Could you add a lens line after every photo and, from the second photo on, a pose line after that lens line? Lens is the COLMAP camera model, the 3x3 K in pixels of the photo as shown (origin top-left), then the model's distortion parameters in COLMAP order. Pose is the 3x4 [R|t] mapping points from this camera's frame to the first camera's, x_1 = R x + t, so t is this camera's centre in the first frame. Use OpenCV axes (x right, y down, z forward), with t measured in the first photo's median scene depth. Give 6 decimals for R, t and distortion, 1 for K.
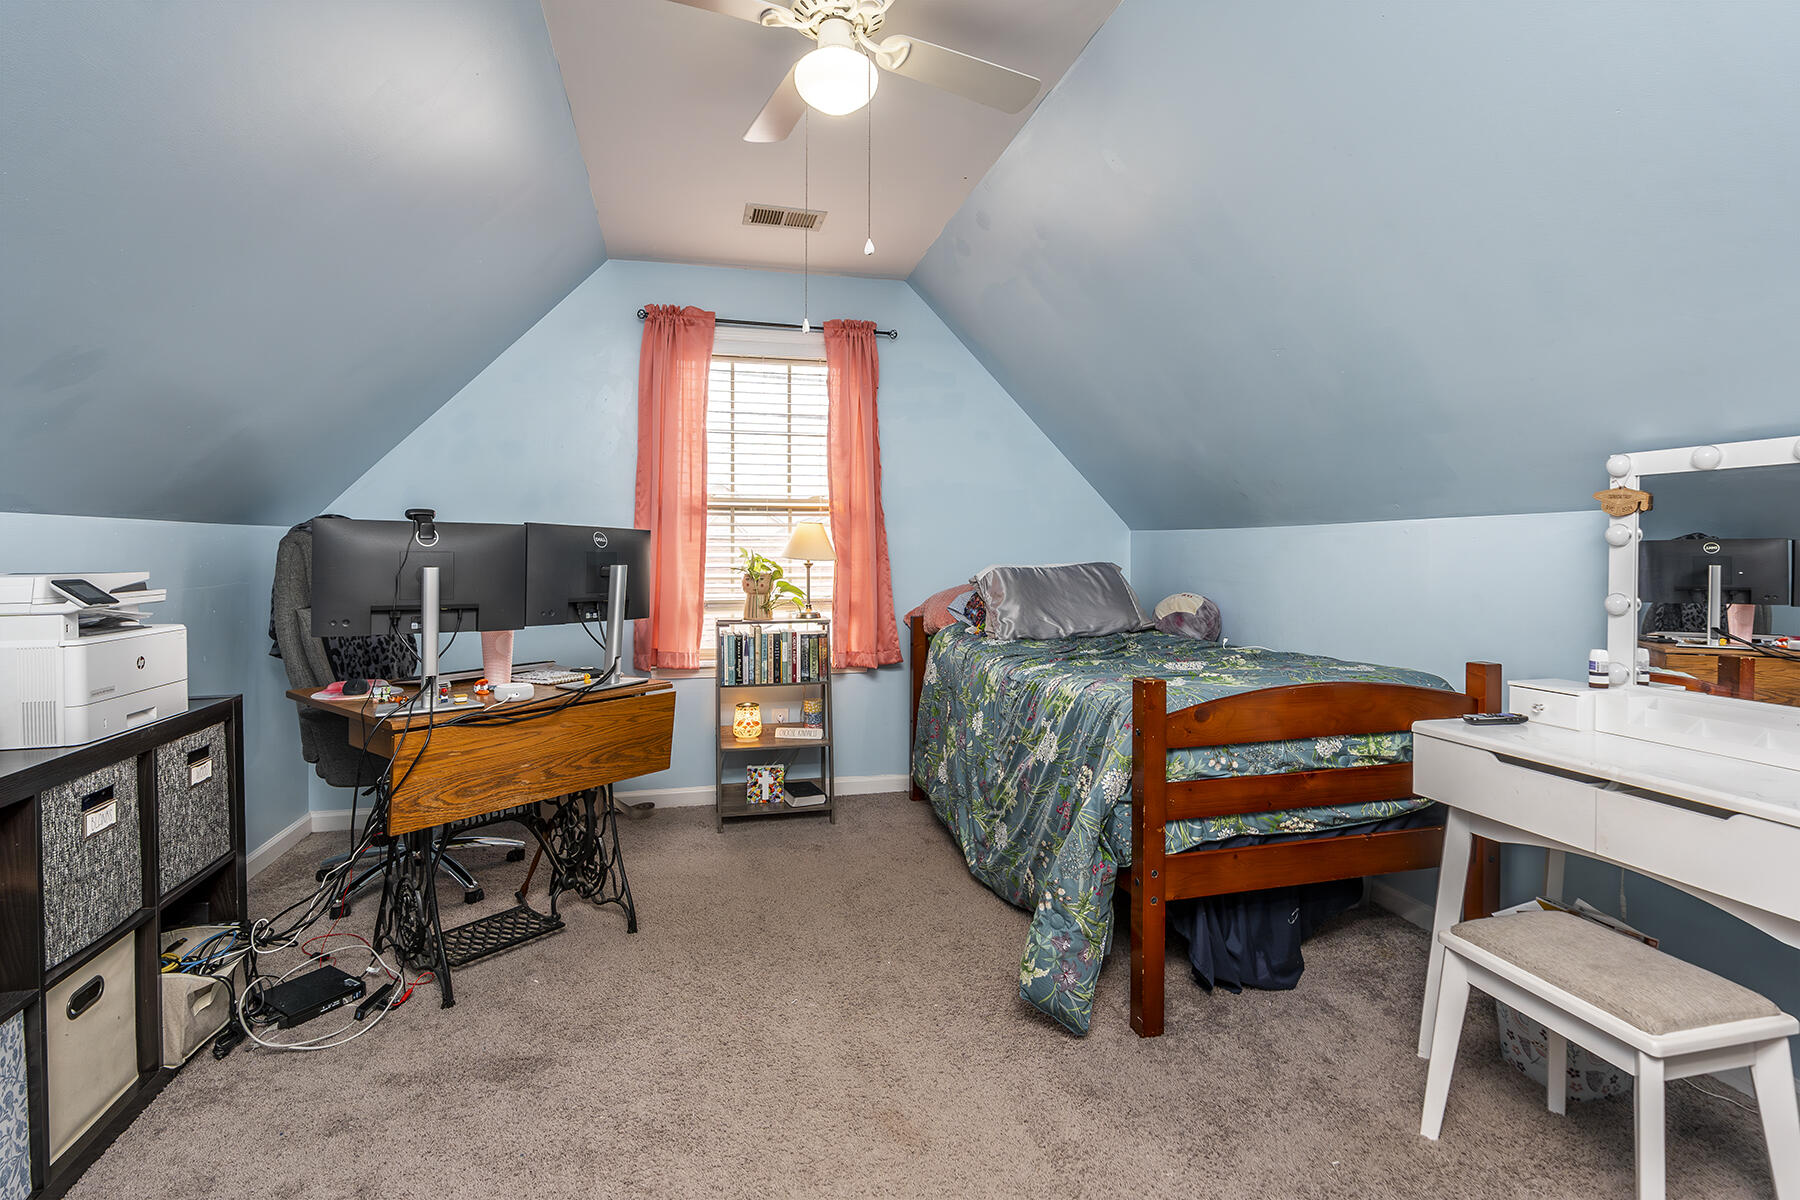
lens RADIAL K [[849.7, 0, 898.8], [0, 849.7, 557.7], [0, 0, 1]] dist [-0.020448, 0.000108]
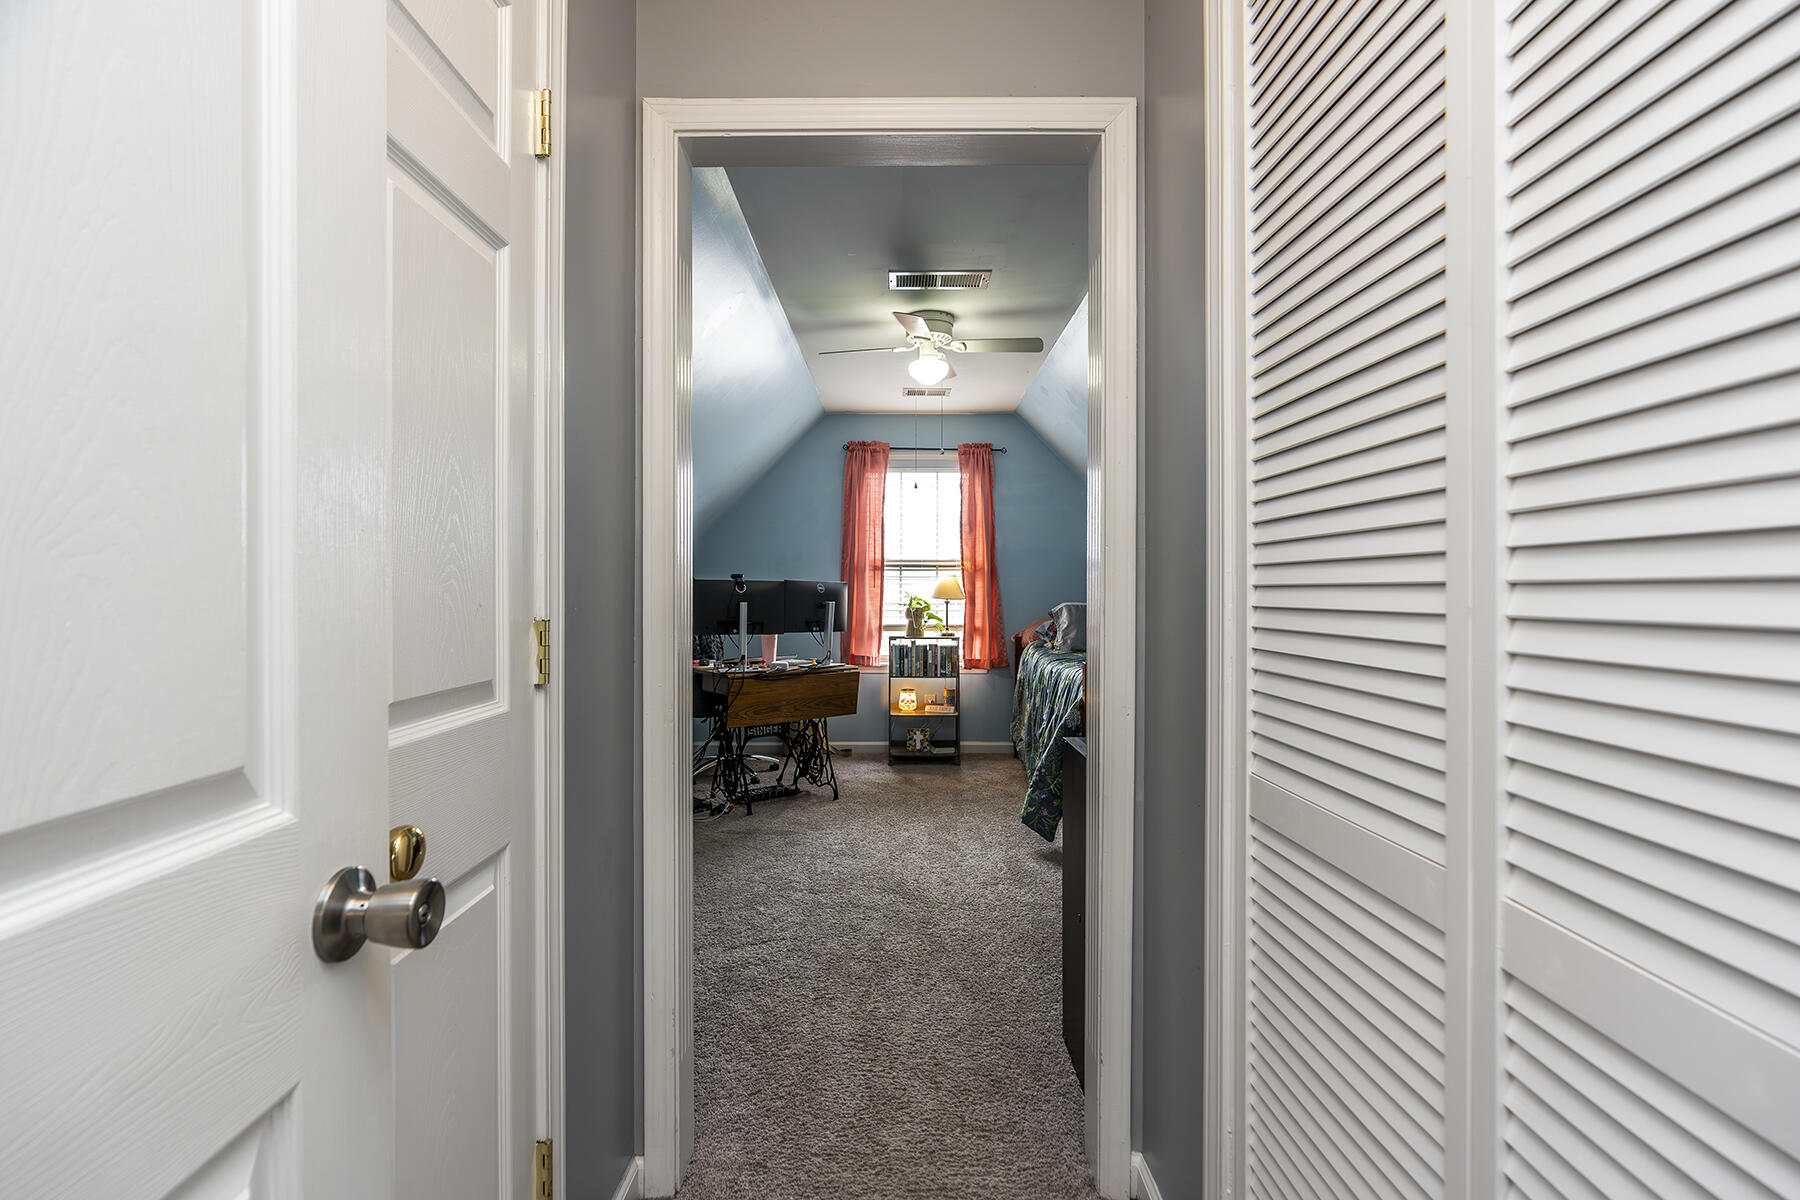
lens RADIAL K [[829.6, 0, 900.0], [0, 829.6, 600.0], [0, 0, 1]] dist [0.000688, 0.000032]
pose [[0.971173, 0.002649, -0.238361, 0.179801], [-0.001586, 0.999988, 0.004652, -0.003118], [0.238370, -0.004140, 0.971166, -0.521335]]
